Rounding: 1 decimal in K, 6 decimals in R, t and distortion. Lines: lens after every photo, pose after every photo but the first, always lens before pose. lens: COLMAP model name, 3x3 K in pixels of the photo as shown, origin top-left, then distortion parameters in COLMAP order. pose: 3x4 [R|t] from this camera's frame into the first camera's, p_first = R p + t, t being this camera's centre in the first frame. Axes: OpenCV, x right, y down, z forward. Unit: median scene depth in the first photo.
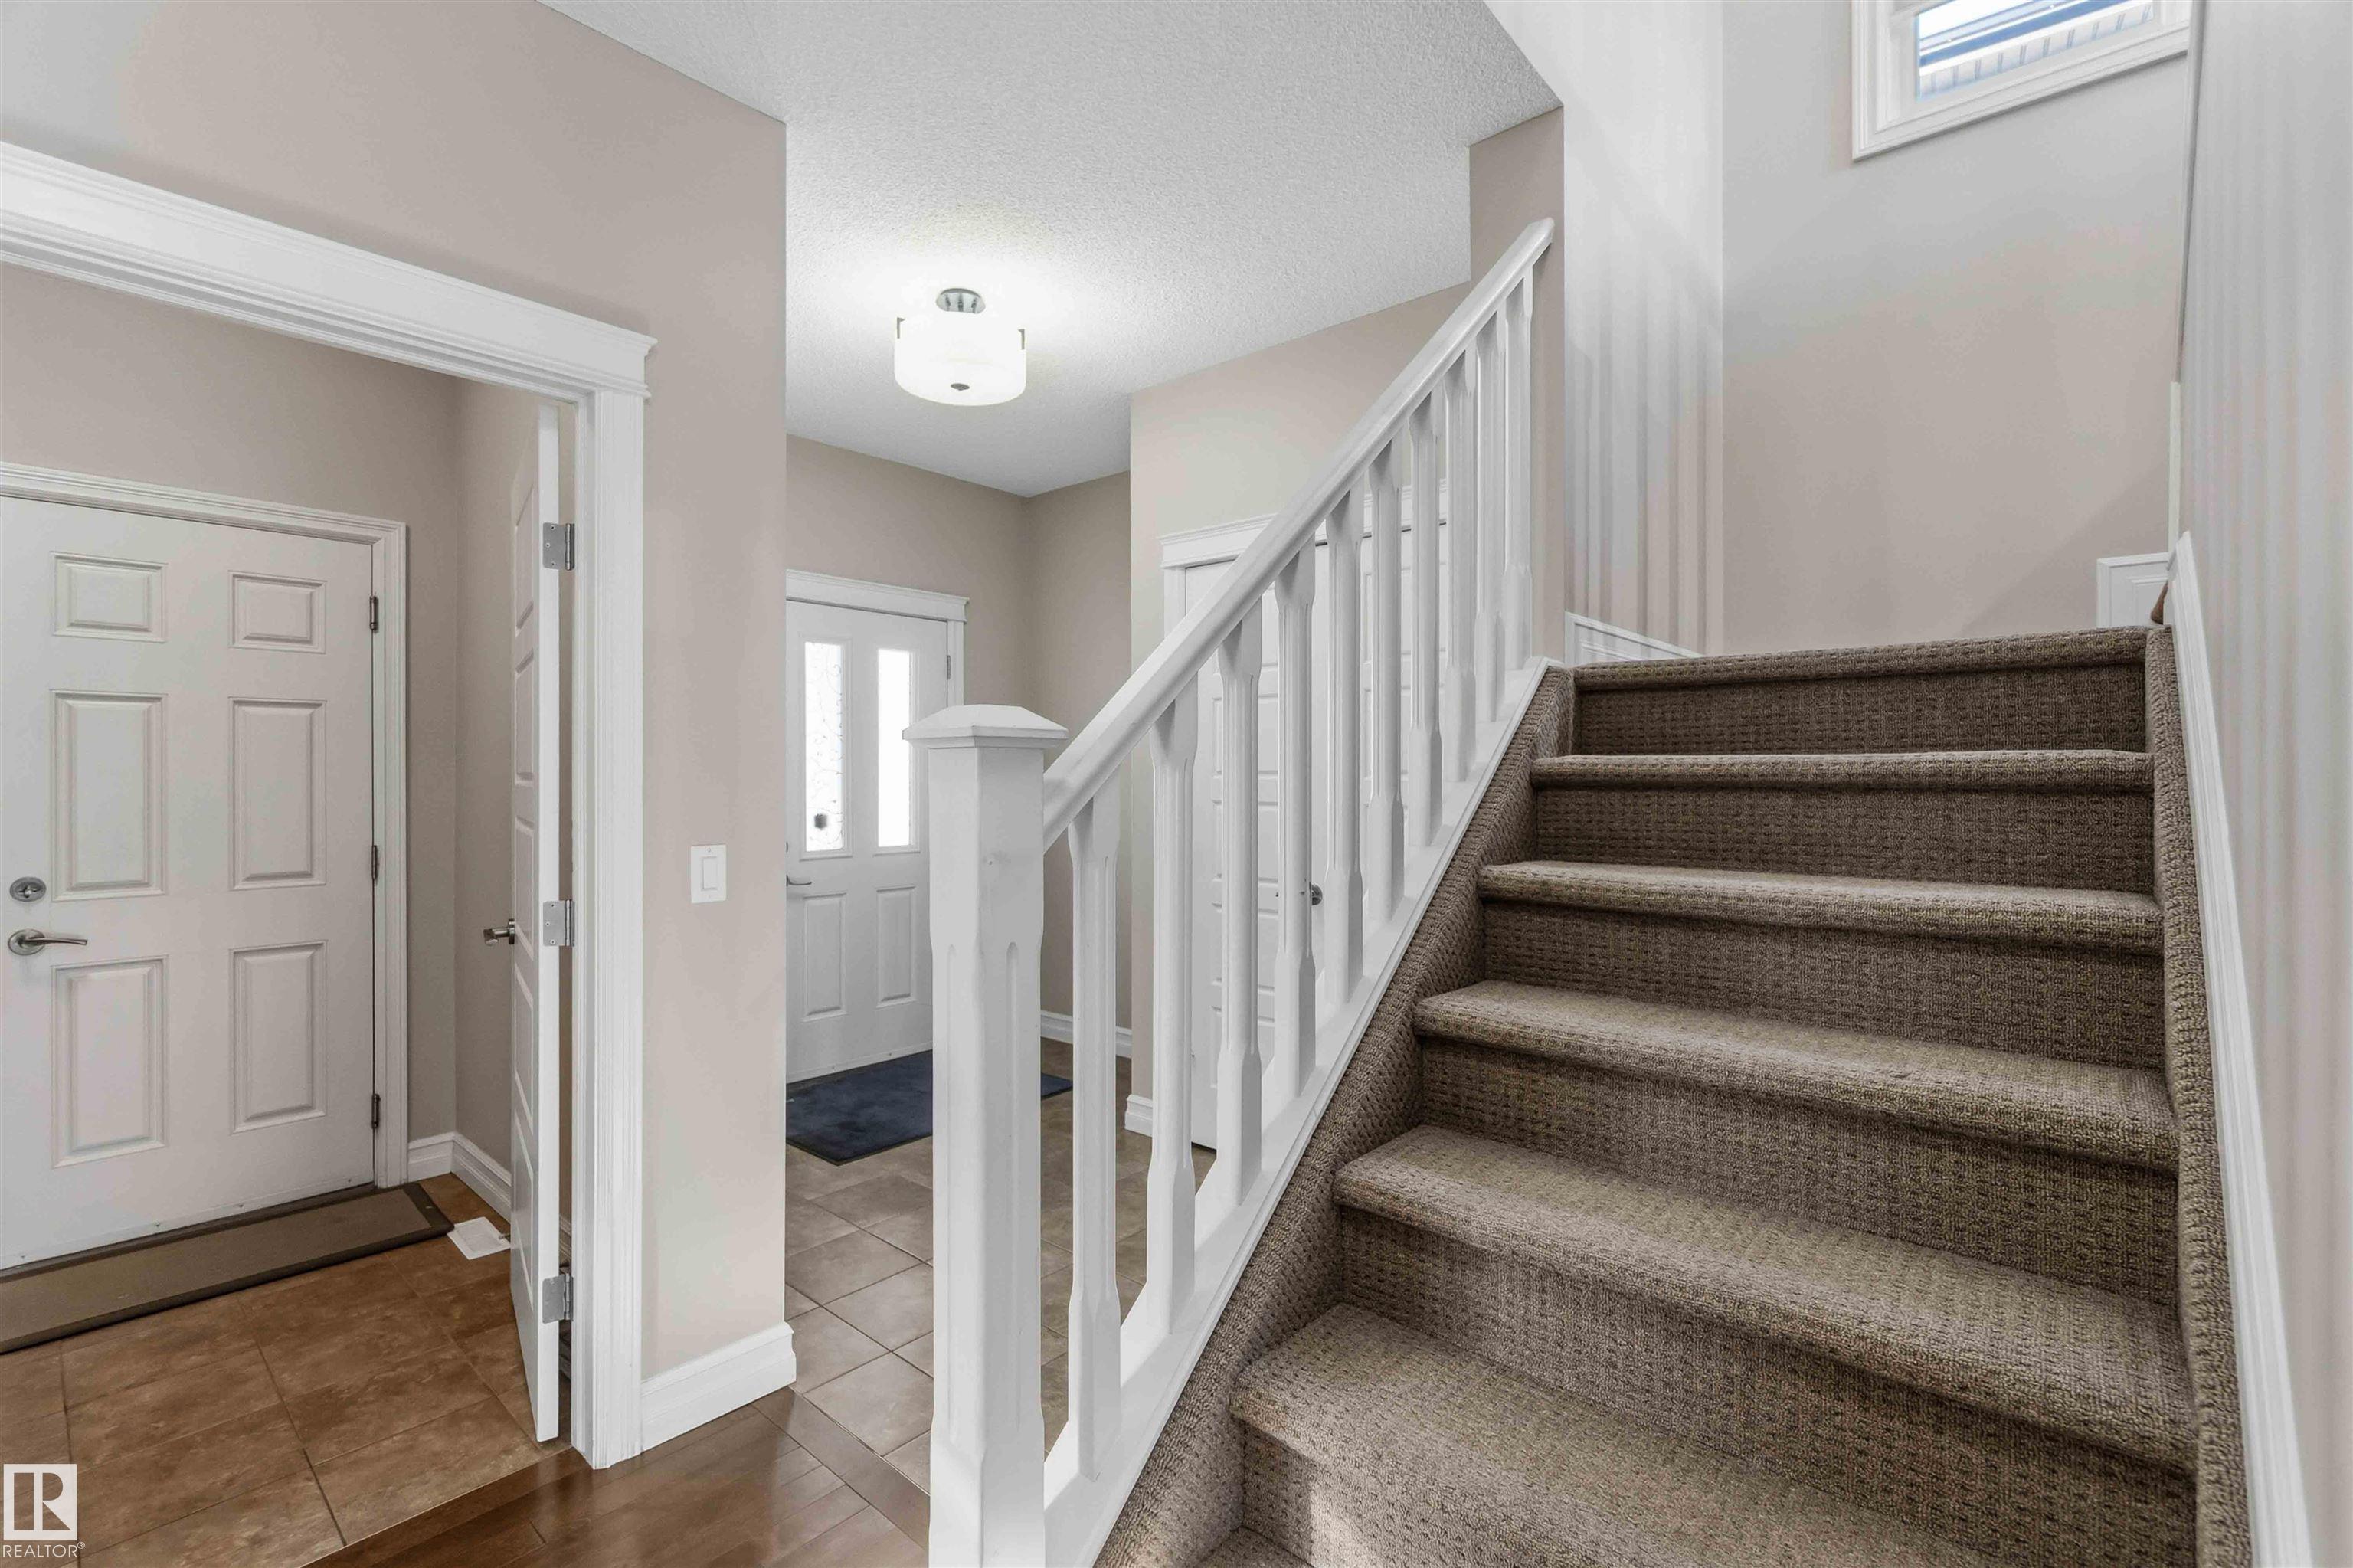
lens RADIAL K [[1022.2, 0, 1173.4], [0, 1022.2, 772.4], [0, 0, 1]] dist [-0.003316, 0.000438]
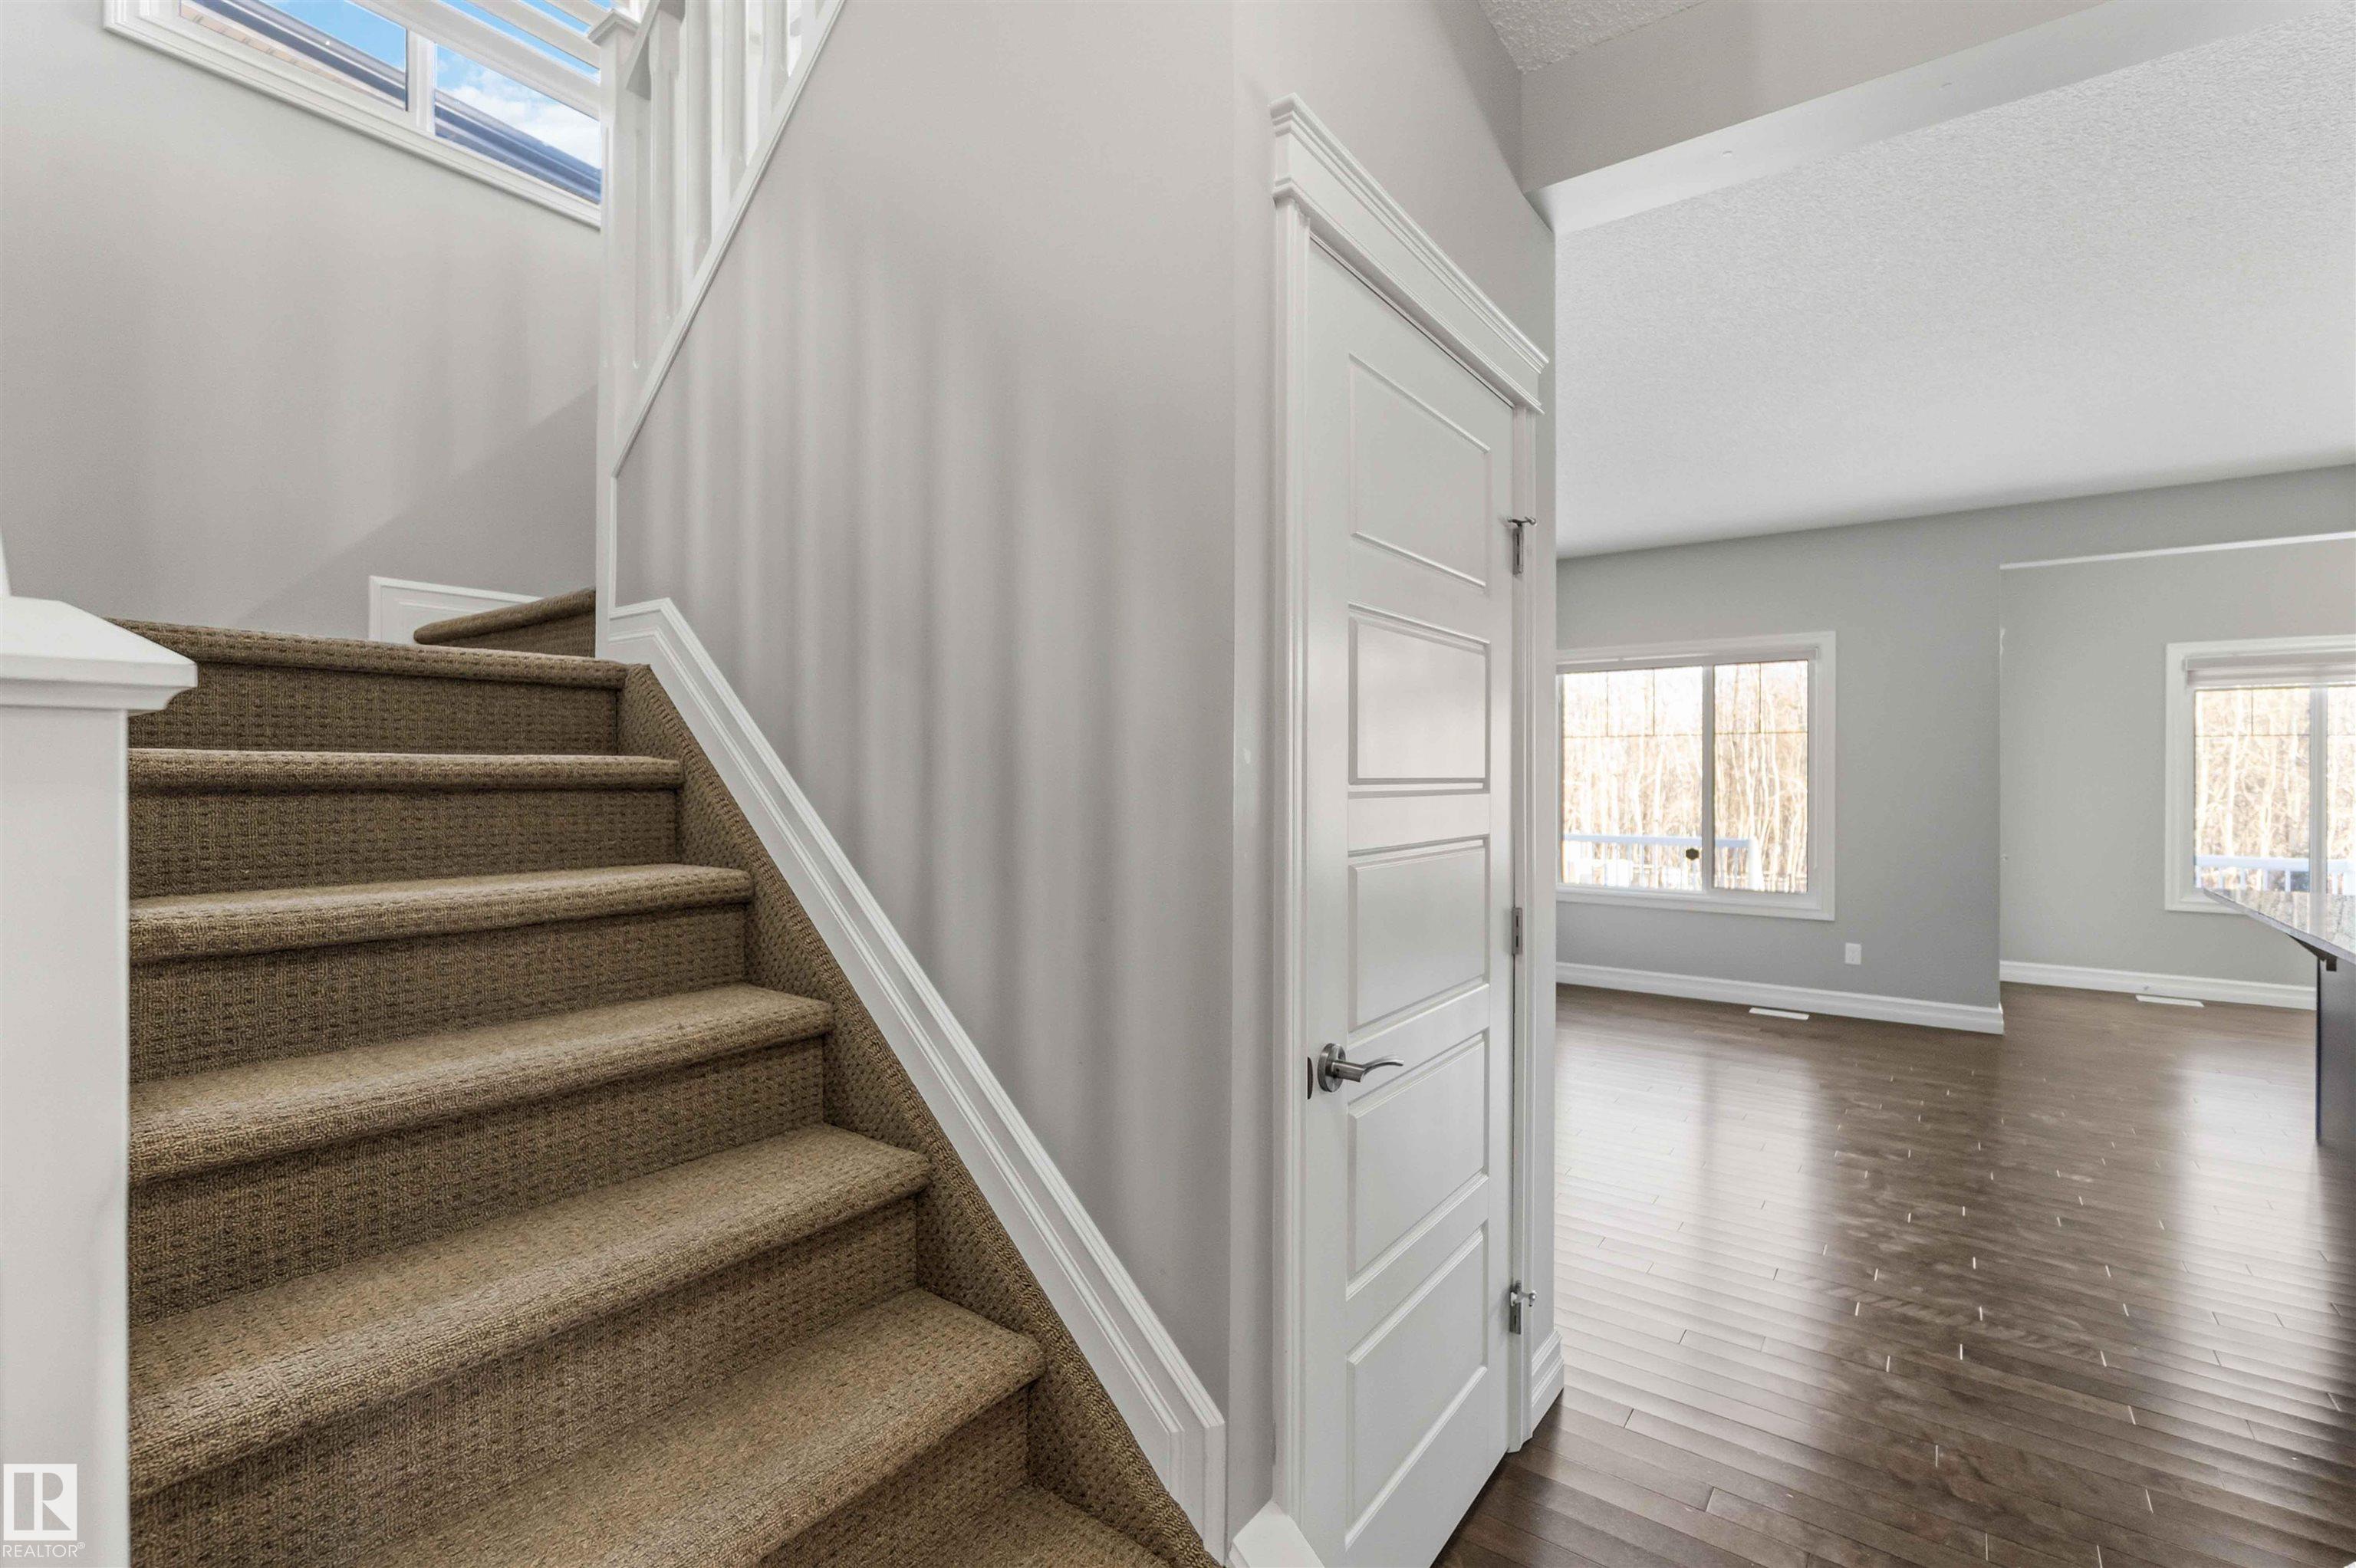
lens RADIAL K [[1023.3, 0, 1174.9], [0, 1023.3, 772.4], [0, 0, 1]] dist [-0.003316, 0.000438]
pose [[-0.063987, 0.004136, 0.997942, -0.391279], [-0.004453, 0.999980, -0.004430, 0.000808], [-0.997941, -0.004727, -0.063967, 0.371675]]
